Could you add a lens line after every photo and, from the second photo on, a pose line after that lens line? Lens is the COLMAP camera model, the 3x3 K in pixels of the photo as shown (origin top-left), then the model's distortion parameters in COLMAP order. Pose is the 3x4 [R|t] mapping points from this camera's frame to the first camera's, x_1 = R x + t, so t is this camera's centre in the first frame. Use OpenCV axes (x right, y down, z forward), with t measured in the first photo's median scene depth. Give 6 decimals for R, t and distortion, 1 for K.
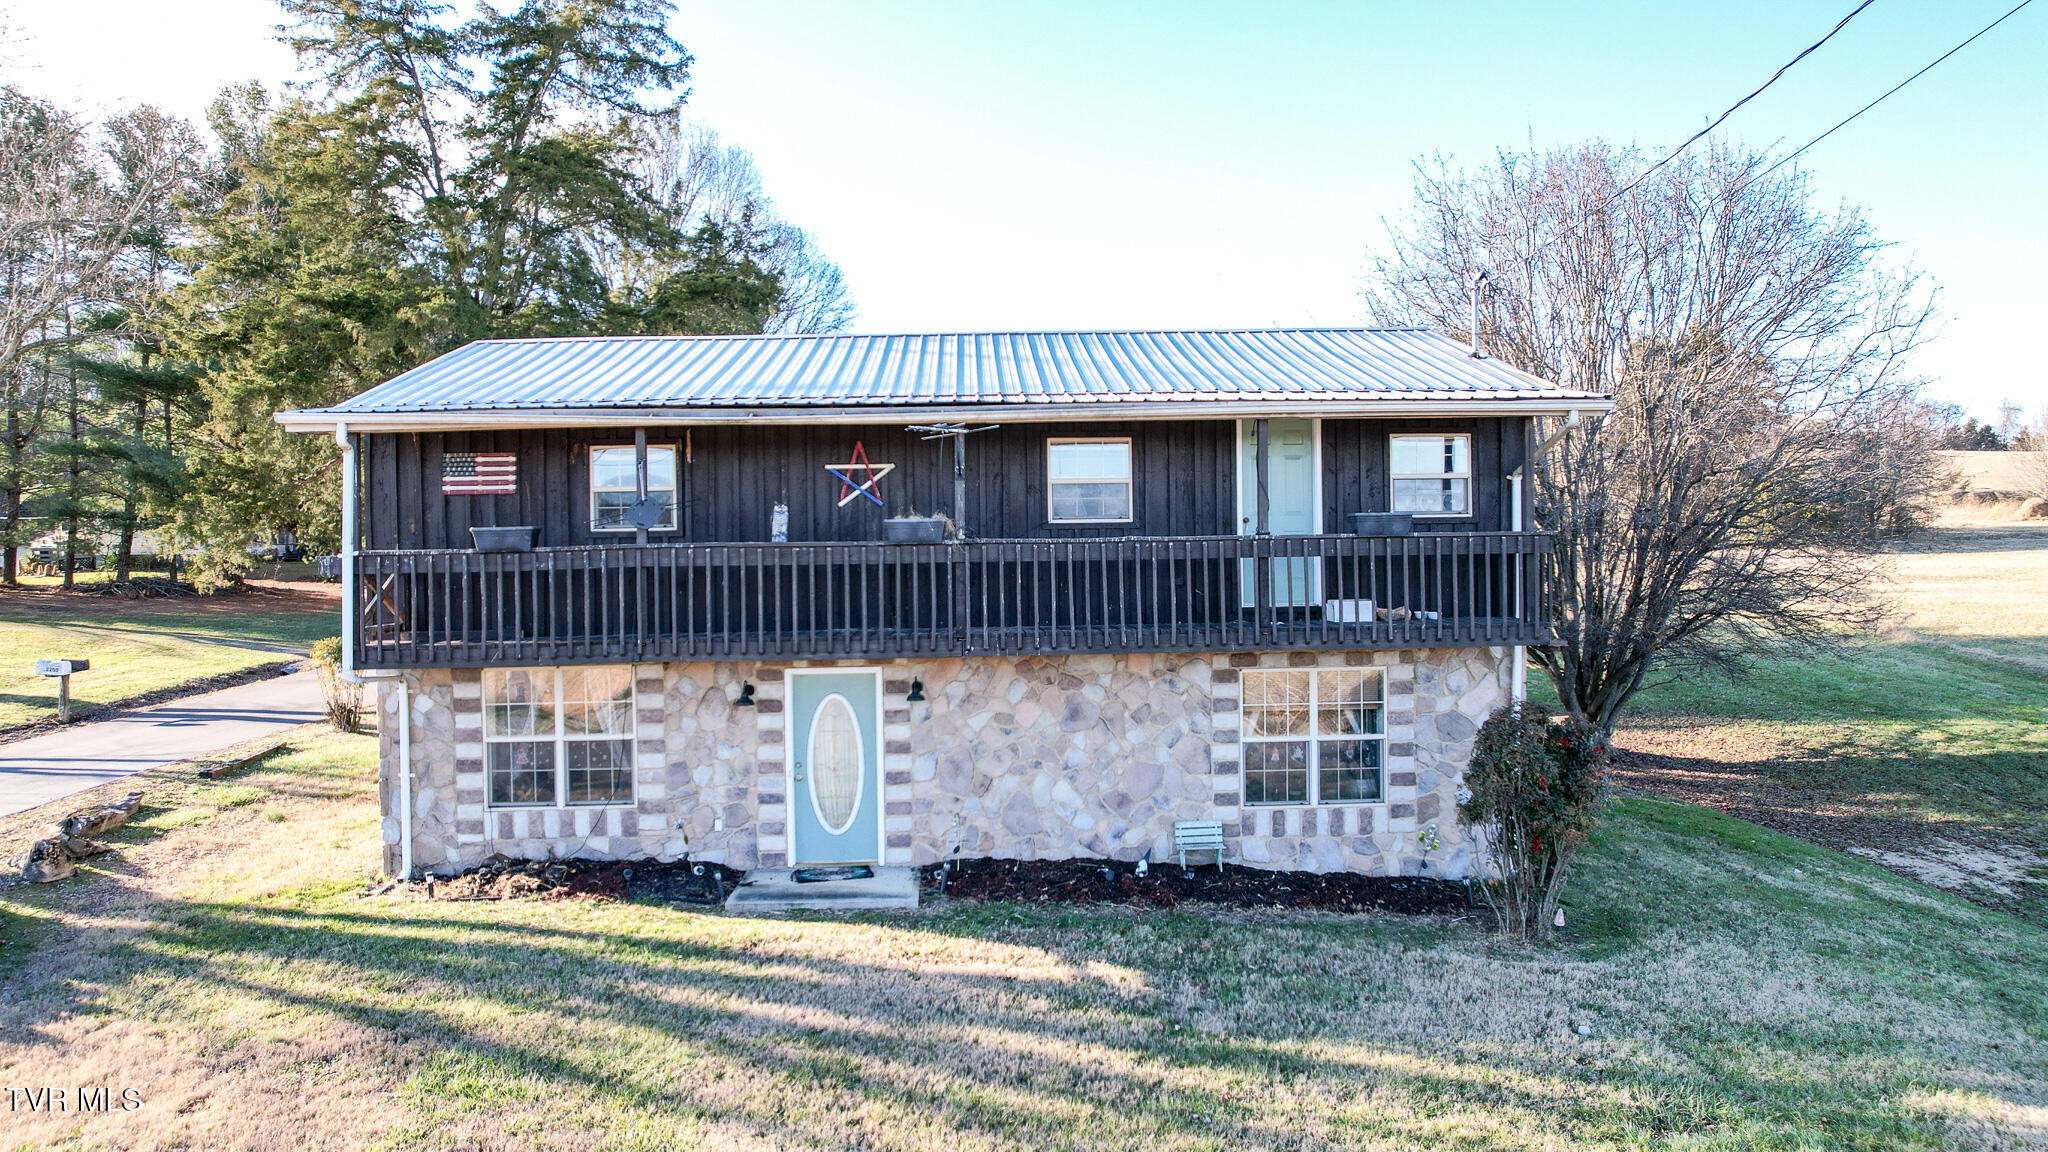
lens RADIAL K [[1308.7, 0, 1019.8], [0, 1308.7, 579.0], [0, 0, 1]] dist [-0.065364, 0.056466]
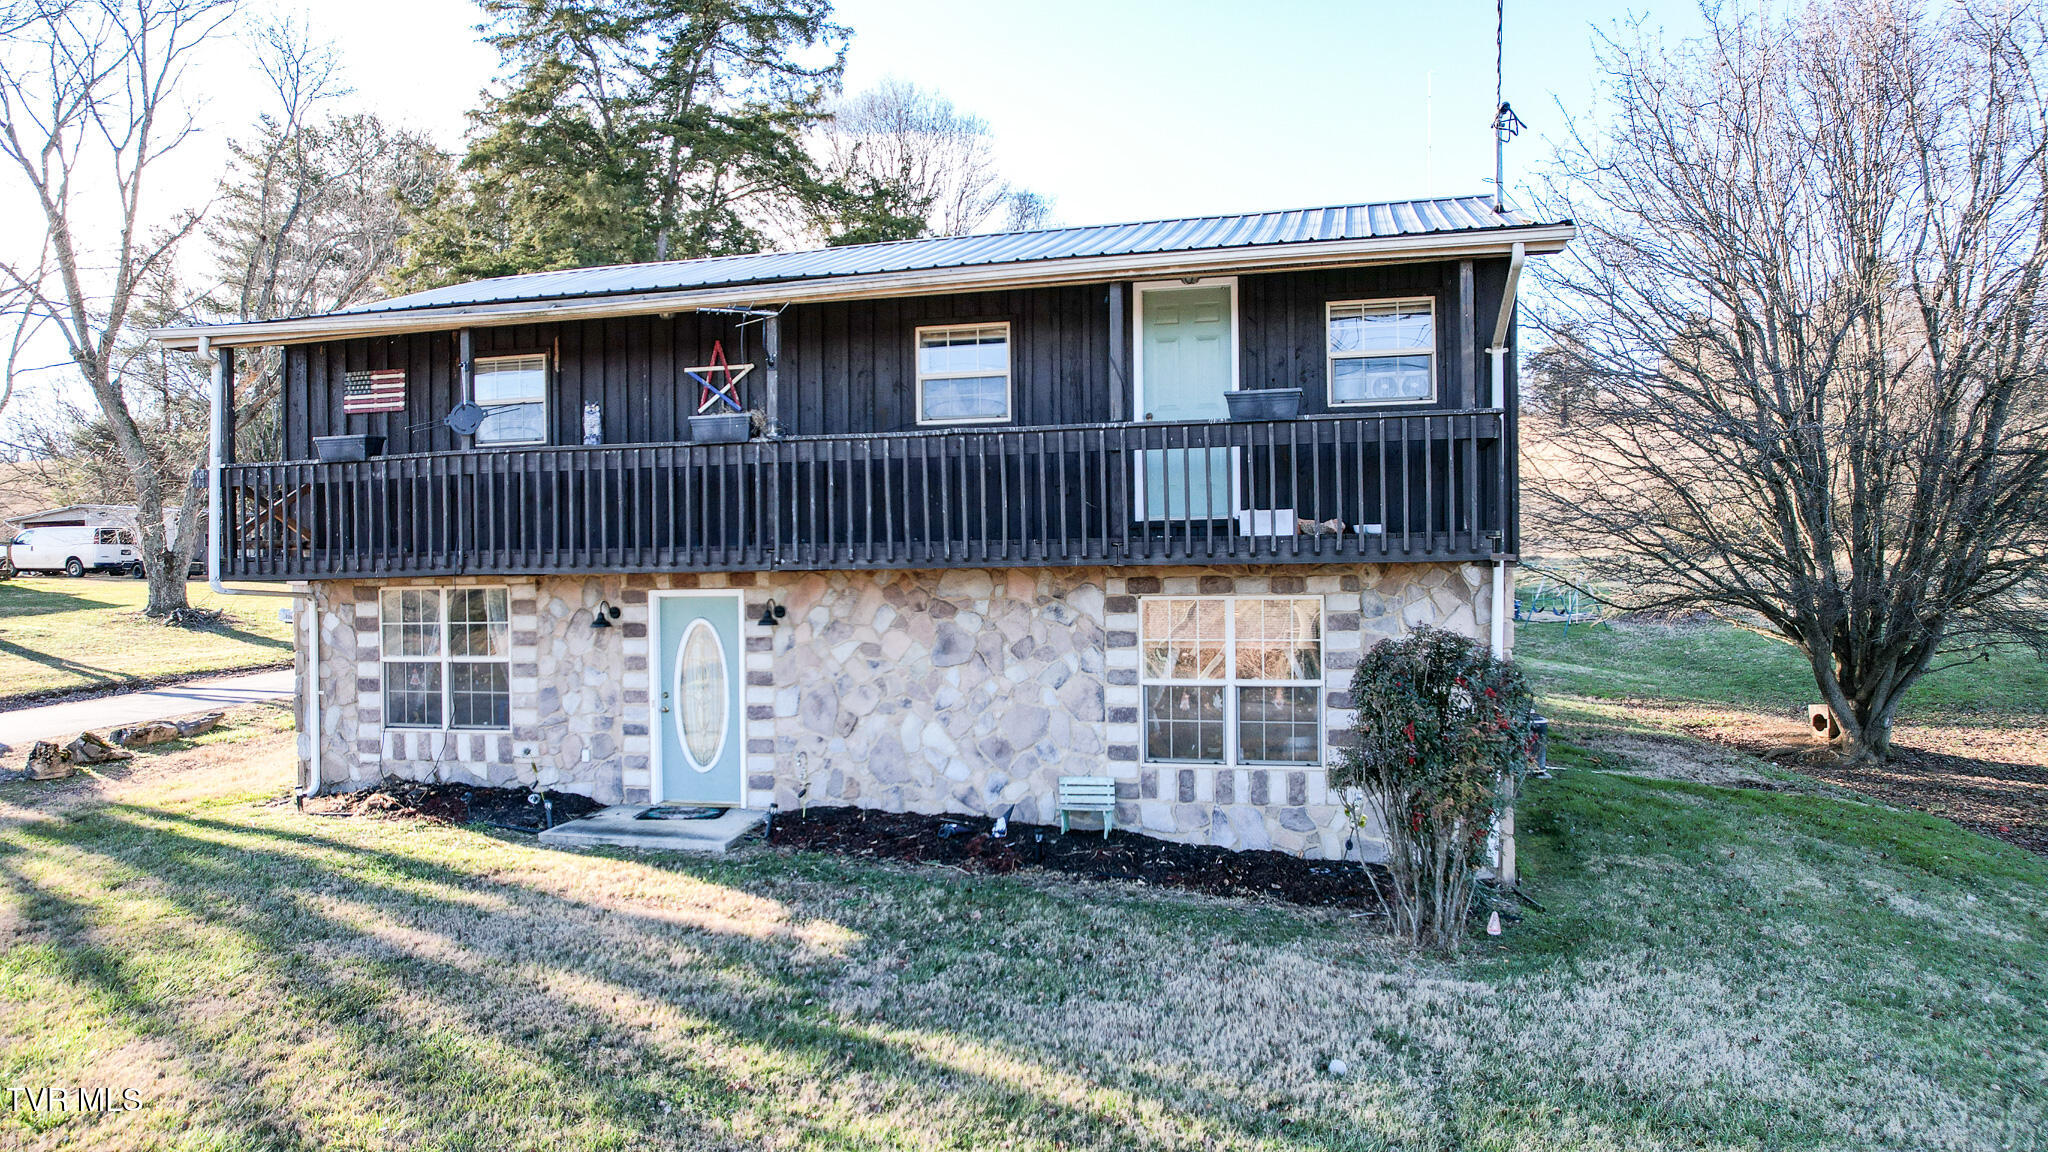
lens RADIAL K [[1308.7, 0, 1019.8], [0, 1308.7, 579.0], [0, 0, 1]] dist [-0.065364, 0.056466]
pose [[0.957625, 0.004953, -0.287975, 0.339842], [-0.004295, 0.999987, 0.002917, 0.056947], [0.287986, -0.001557, 0.957633, 0.188950]]
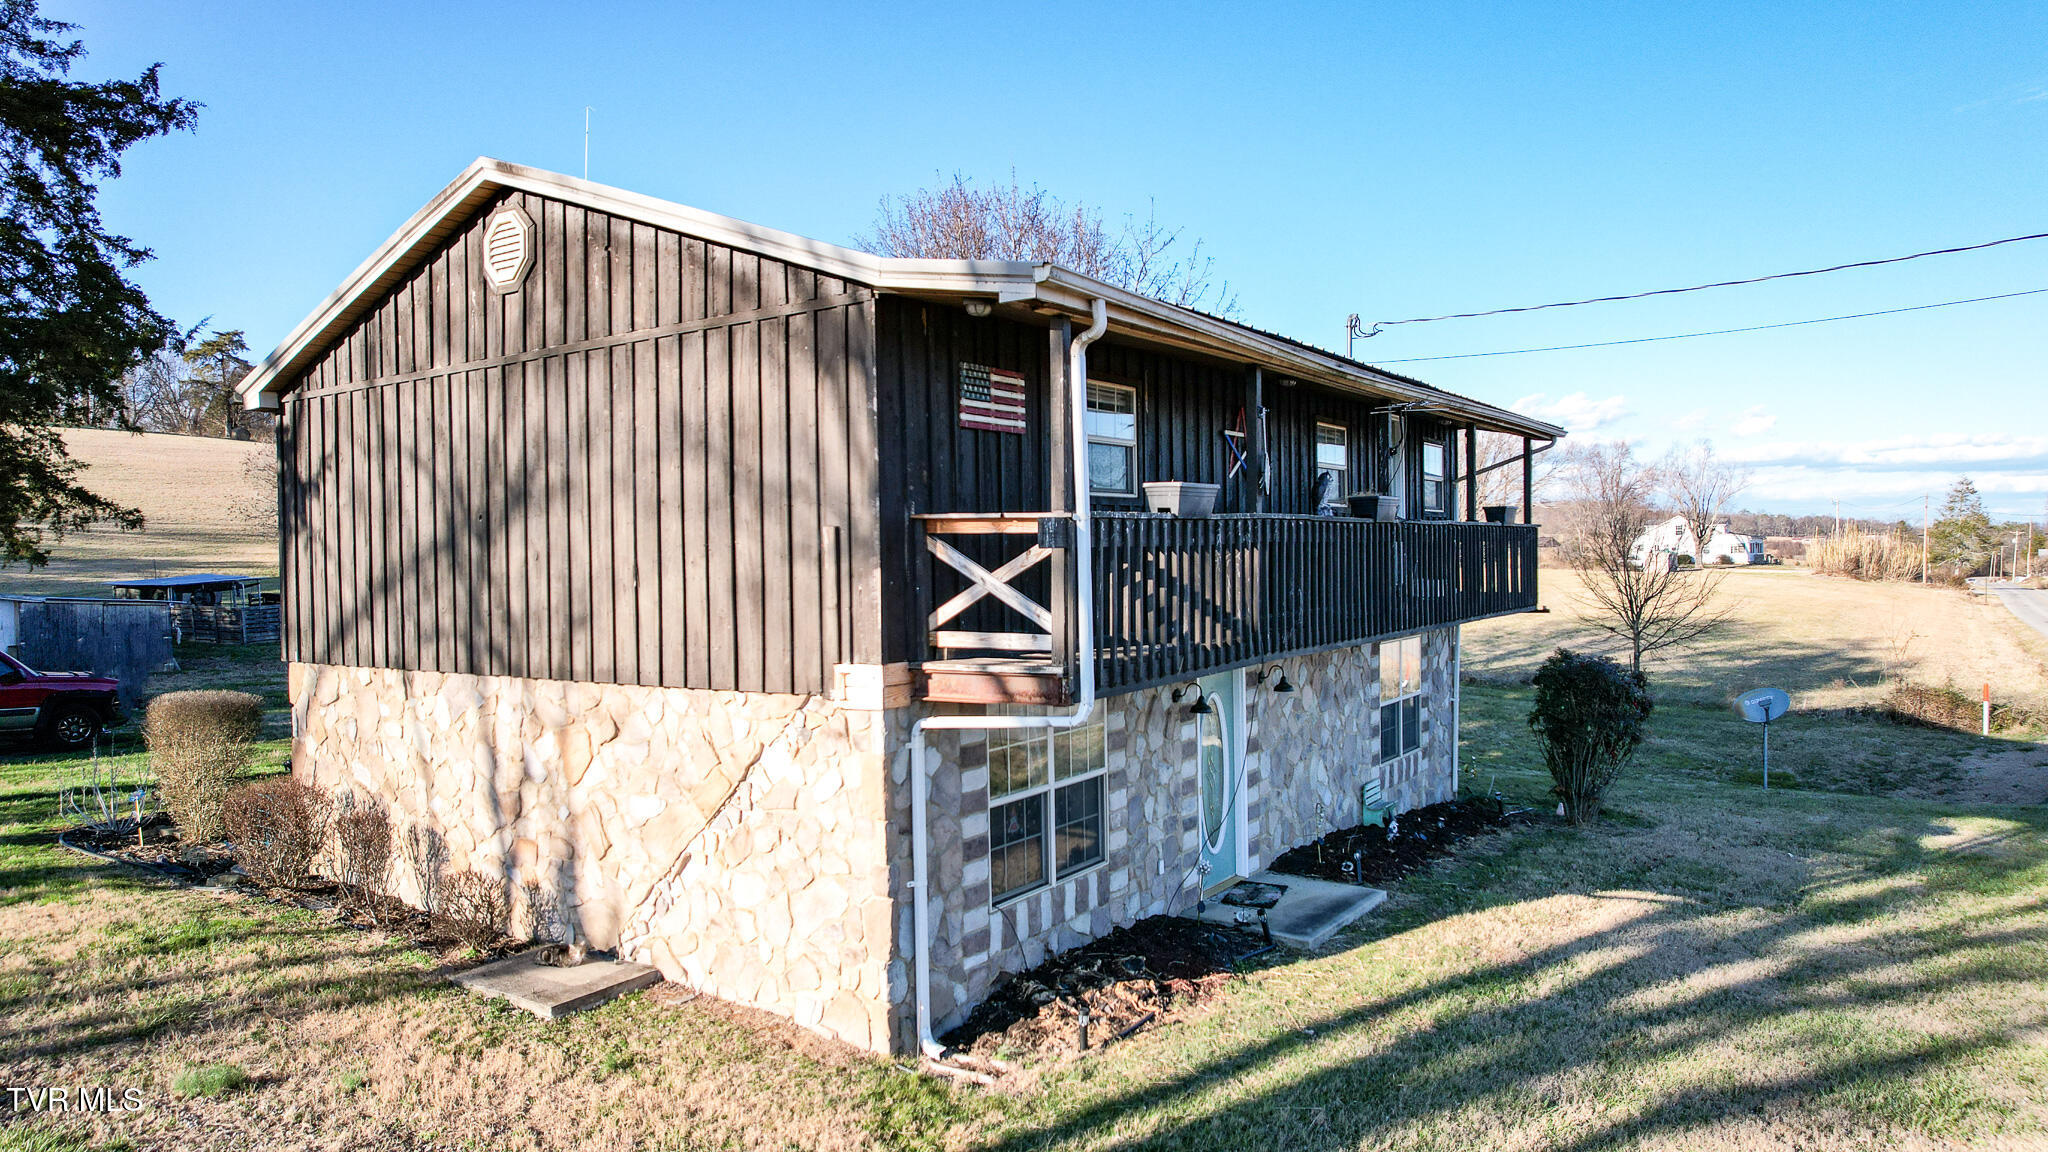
lens RADIAL K [[1300.8, 0, 1022.1], [0, 1300.8, 580.8], [0, 0, 1]] dist [-0.043697, 0.023171]
pose [[0.600027, -0.011454, 0.799897, -0.920985], [0.014672, 0.999887, 0.003312, 0.008434], [-0.799845, 0.009749, 0.600128, 0.585525]]
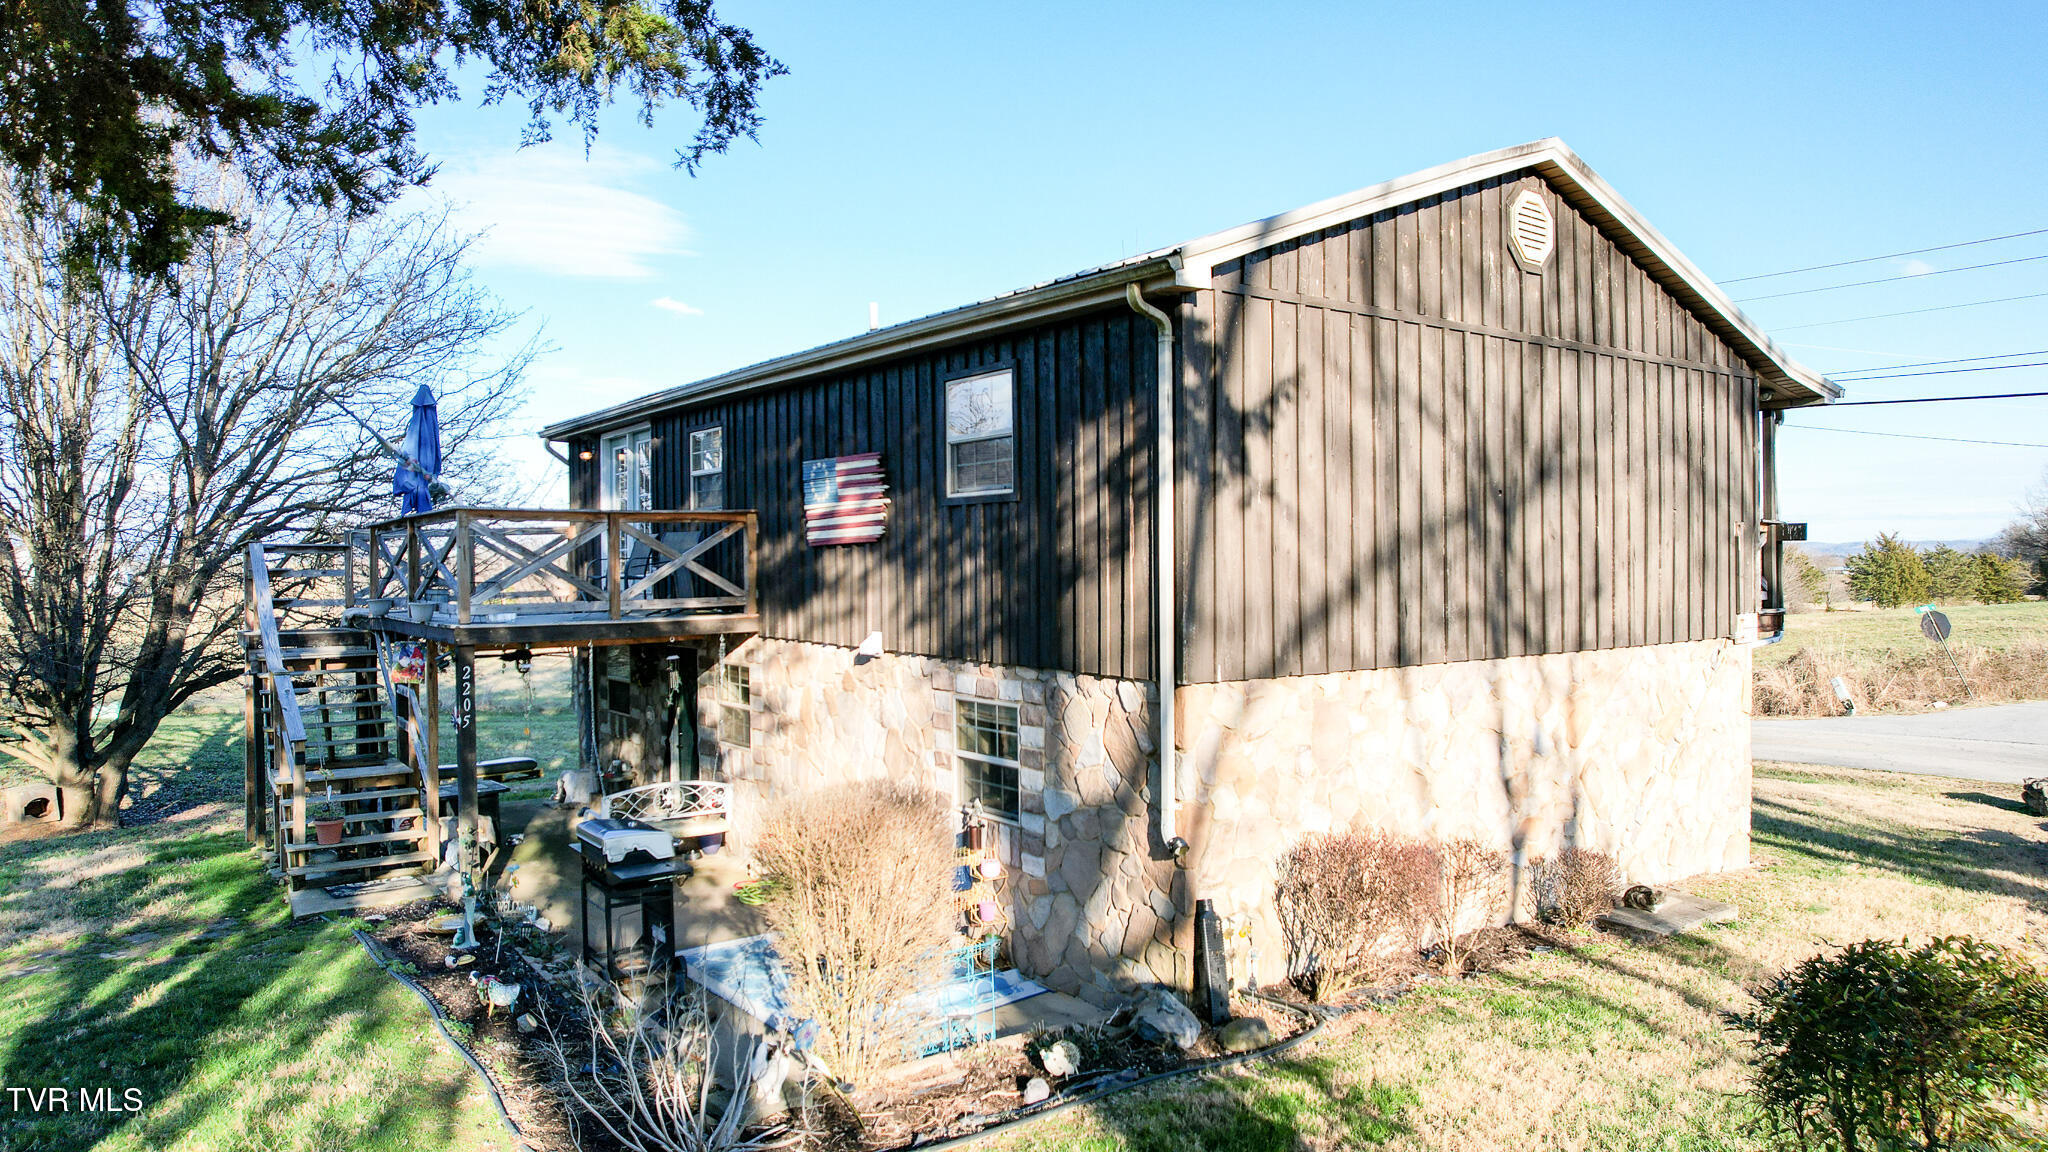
lens RADIAL K [[1300.8, 0, 1022.1], [0, 1300.8, 580.8], [0, 0, 1]] dist [-0.043697, 0.023171]
pose [[-0.576025, 0.002113, 0.817429, -0.940256], [0.005869, 0.999982, 0.001551, 0.017077], [-0.817411, 0.005691, -0.576027, 1.930103]]
